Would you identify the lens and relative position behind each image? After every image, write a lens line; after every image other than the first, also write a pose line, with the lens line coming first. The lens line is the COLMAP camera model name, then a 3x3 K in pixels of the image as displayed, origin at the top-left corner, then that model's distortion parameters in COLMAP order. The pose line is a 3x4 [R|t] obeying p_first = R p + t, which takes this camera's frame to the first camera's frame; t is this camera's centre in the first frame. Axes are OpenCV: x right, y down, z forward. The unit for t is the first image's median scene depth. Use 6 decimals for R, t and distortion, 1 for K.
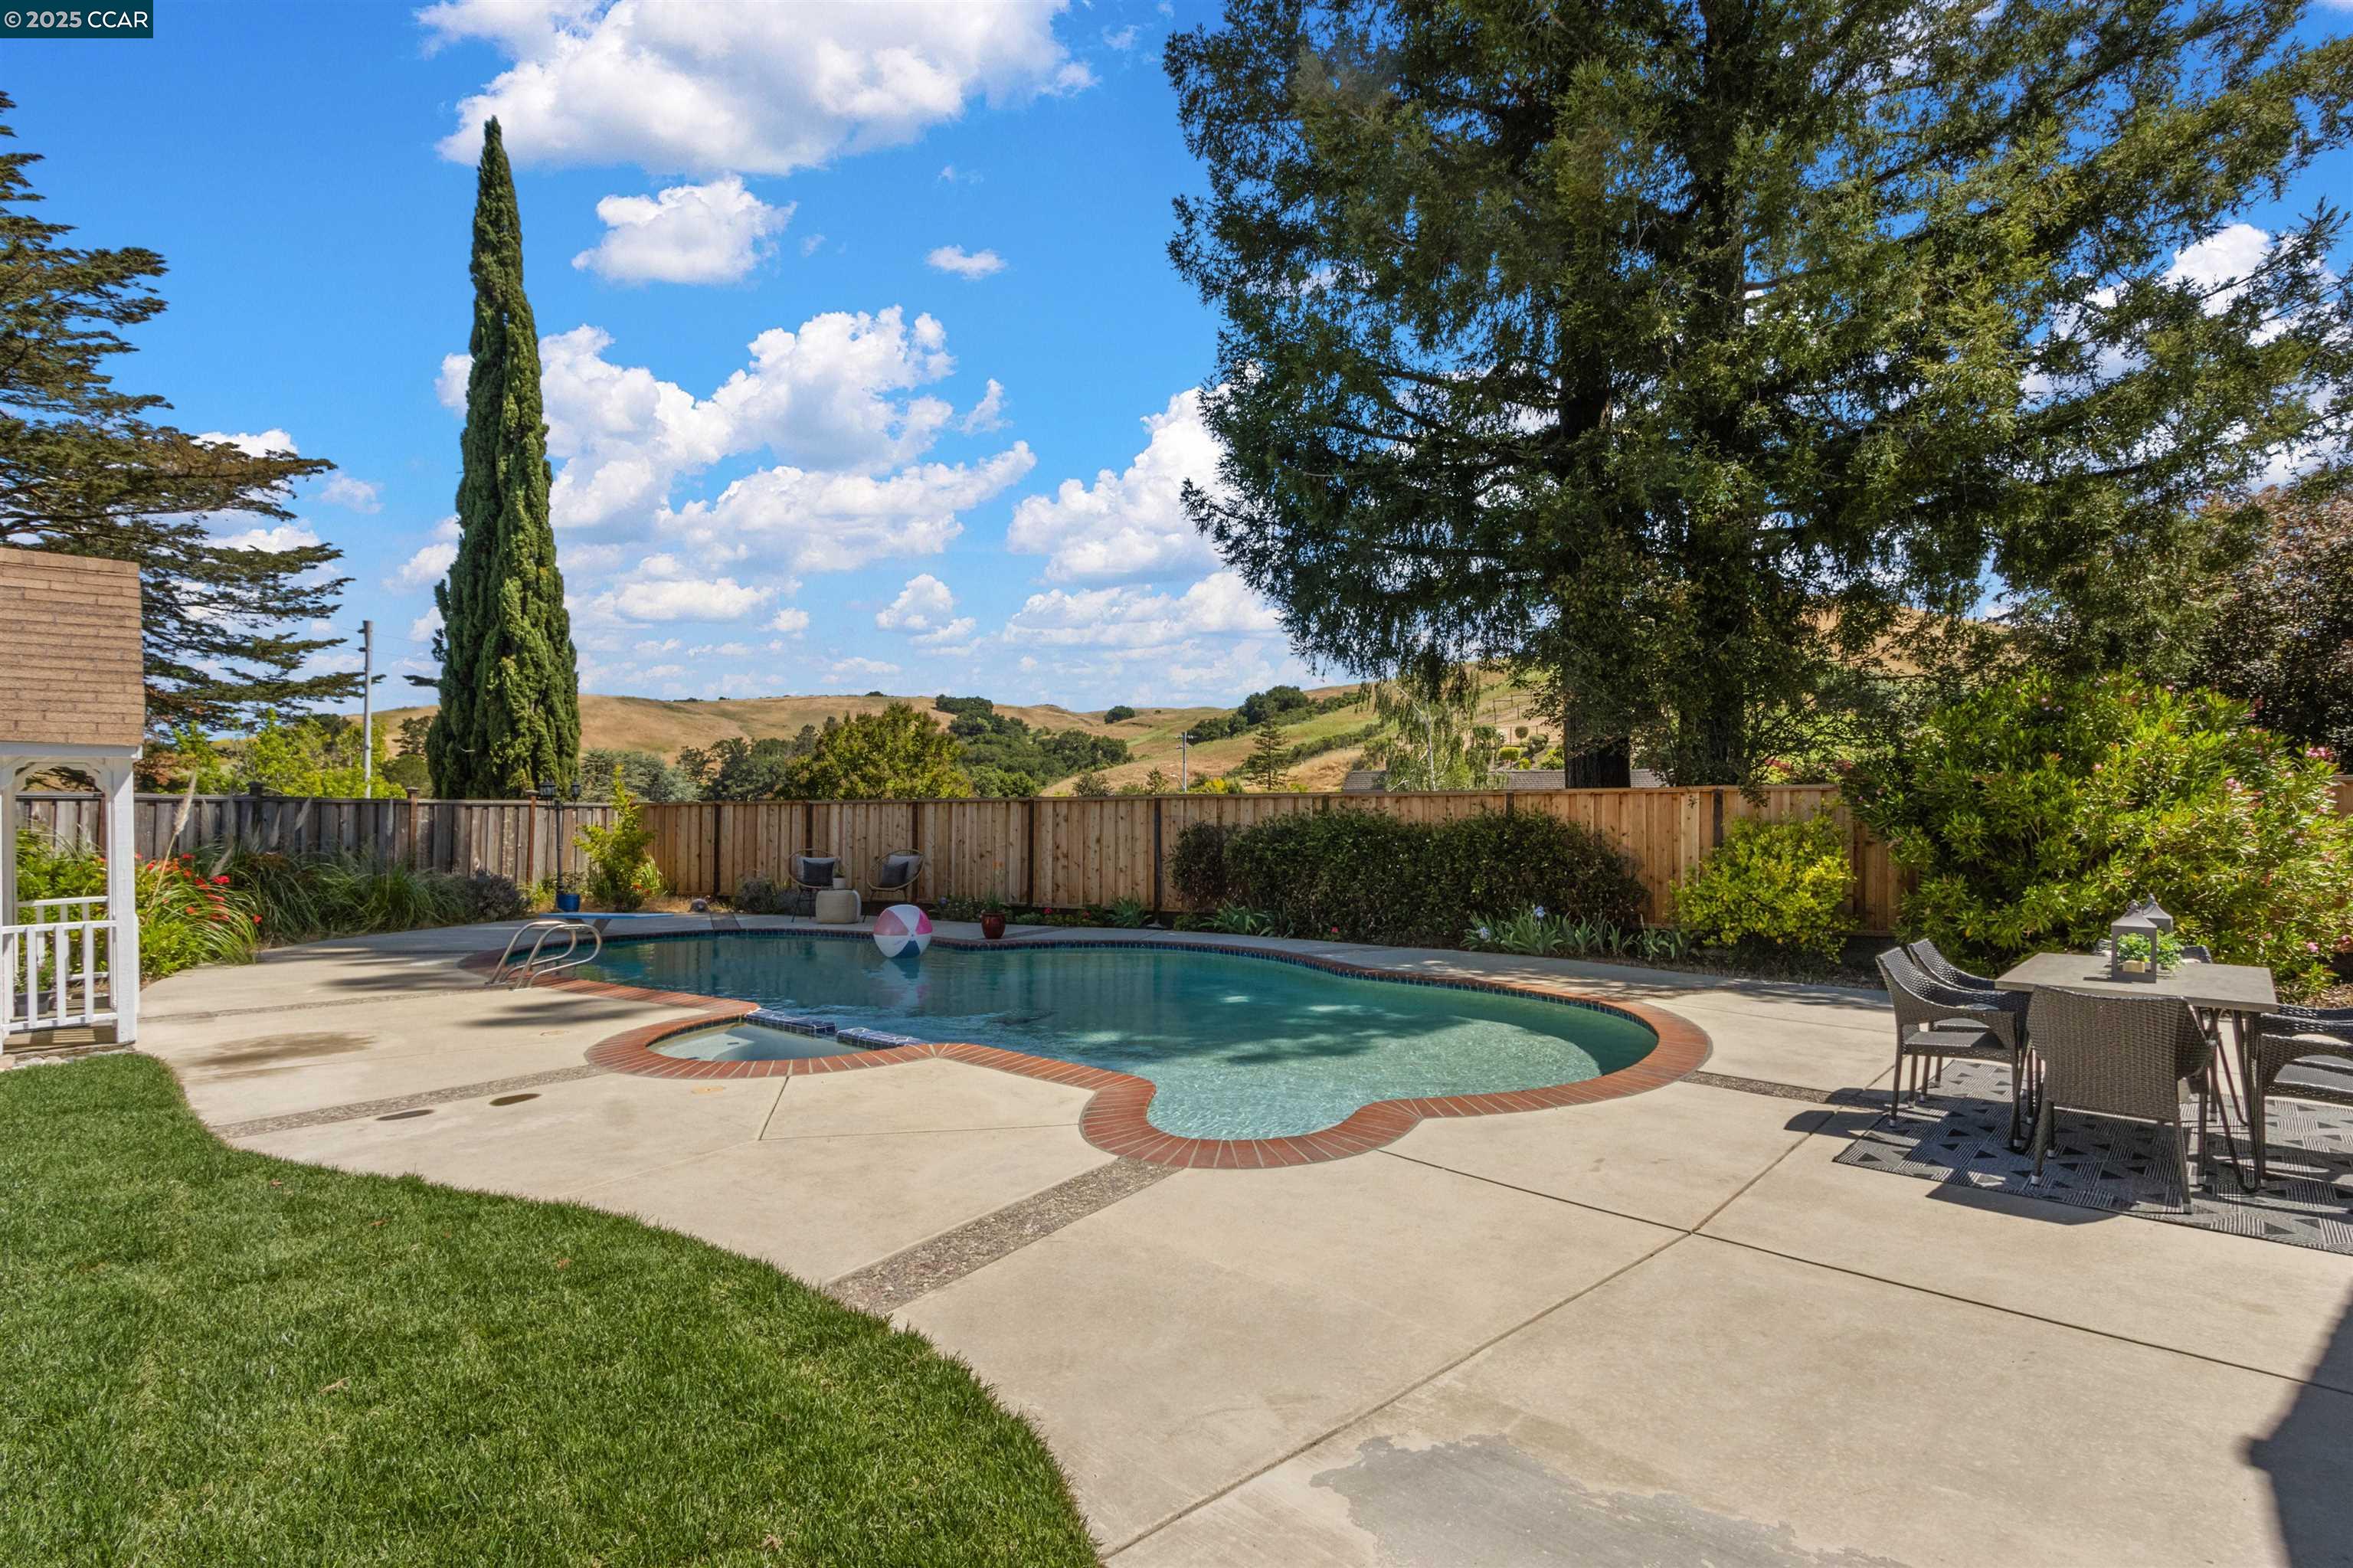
lens RADIAL K [[1097.6, 0, 1190.7], [0, 1097.6, 794.7], [0, 0, 1]] dist [-0.000515, 0.000113]
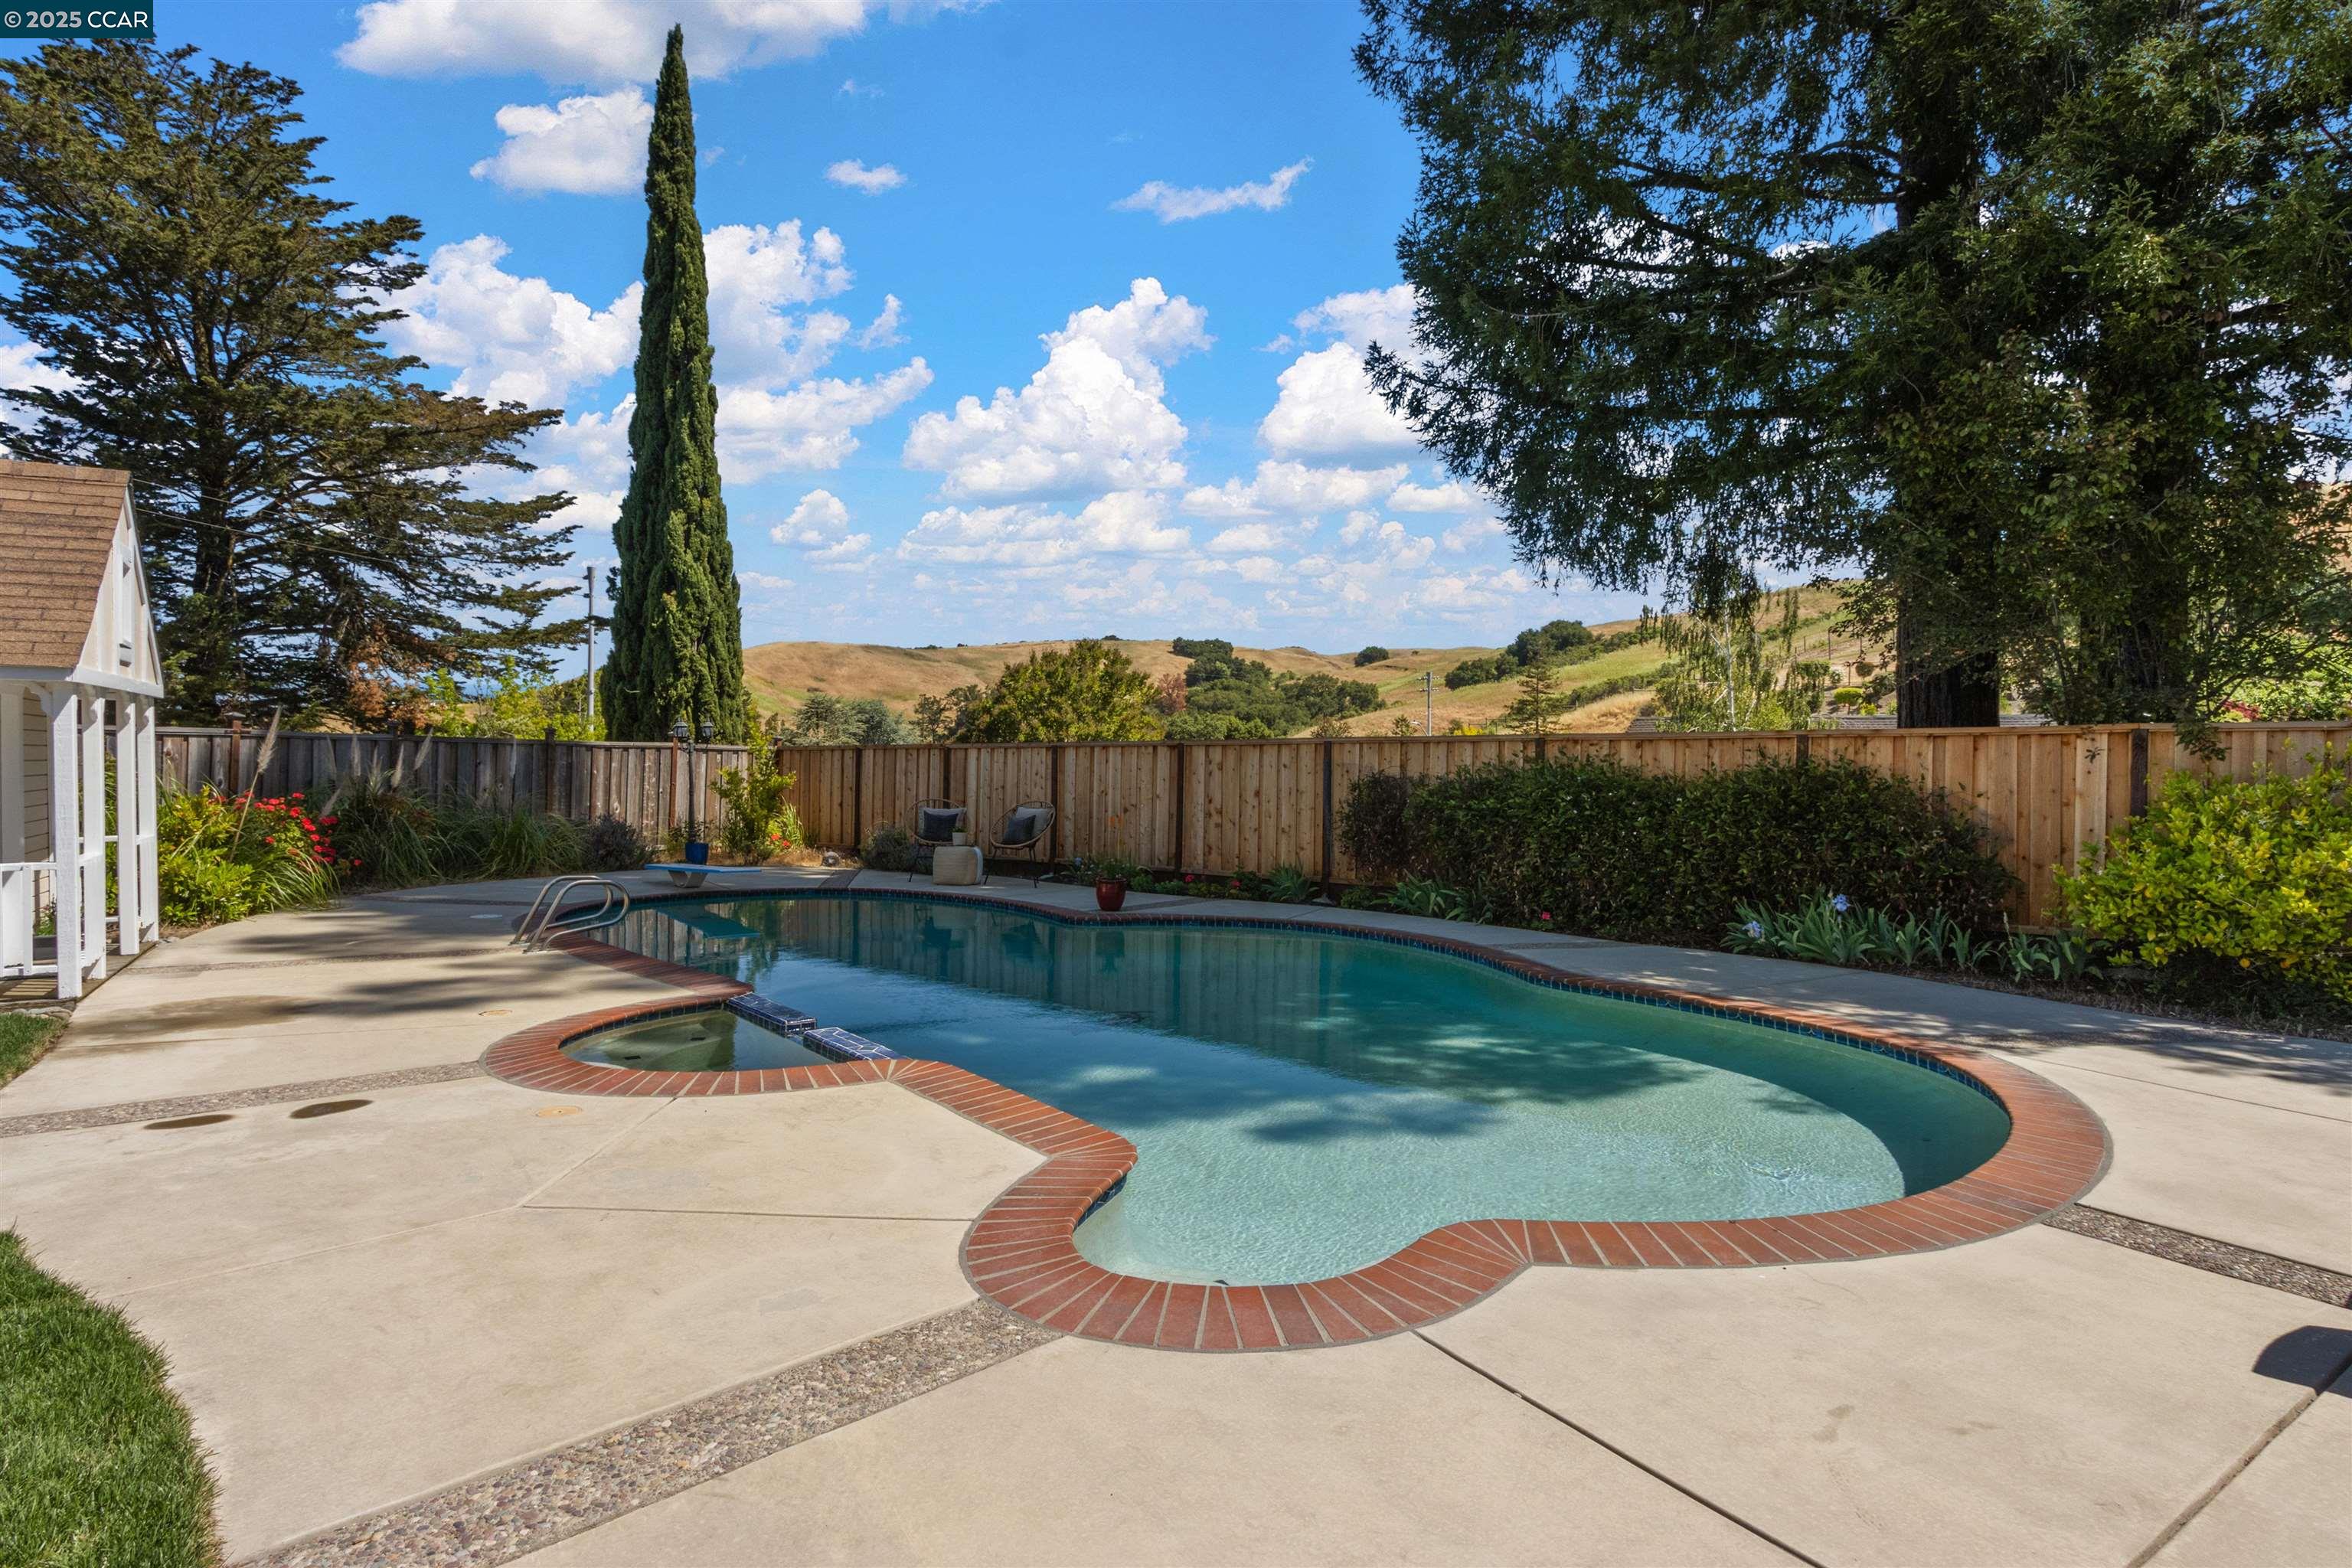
lens RADIAL K [[1198.0, 0, 1168.5], [0, 1198.0, 762.3], [0, 0, 1]] dist [0.012642, -0.011297]
pose [[0.972125, 0.008441, -0.234311, 0.058471], [-0.005258, 0.999885, 0.014206, 0.005981], [0.234404, -0.012578, 0.972058, 0.113435]]
